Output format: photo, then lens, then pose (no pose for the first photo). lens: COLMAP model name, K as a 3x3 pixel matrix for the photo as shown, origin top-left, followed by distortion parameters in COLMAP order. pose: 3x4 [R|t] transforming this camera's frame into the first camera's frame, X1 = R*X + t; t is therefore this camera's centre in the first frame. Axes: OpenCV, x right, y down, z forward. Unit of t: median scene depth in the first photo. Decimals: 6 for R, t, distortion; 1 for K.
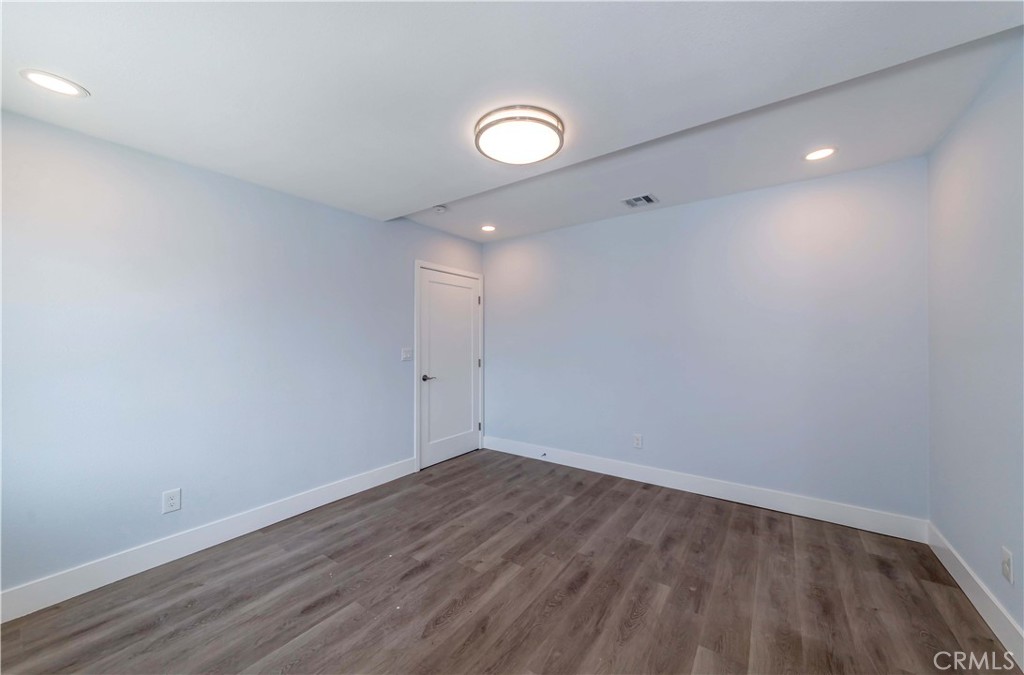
lens RADIAL K [[369.5, 0, 511.3], [0, 369.5, 327.4], [0, 0, 1]] dist [0.001329, 0.000152]
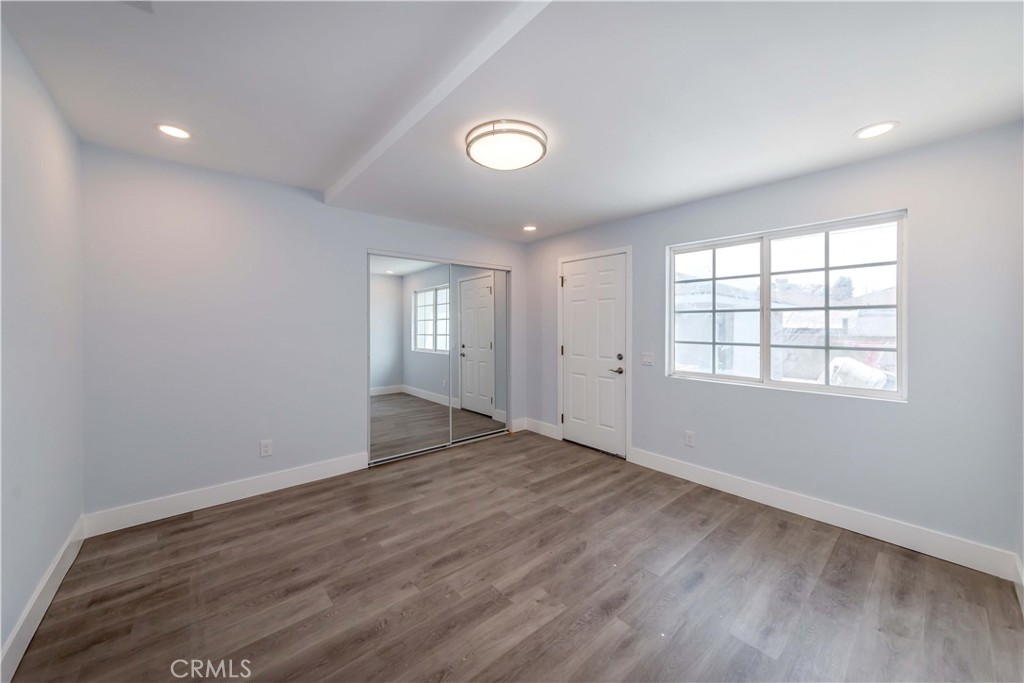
lens RADIAL K [[378.8, 0, 491.0], [0, 378.8, 325.1], [0, 0, 1]] dist [0.000802, 0.000102]
pose [[-0.963102, 0.002198, 0.269129, -0.204006], [-0.006709, 0.999460, -0.032172, 0.045094], [-0.269054, -0.032790, -0.962567, 1.810198]]
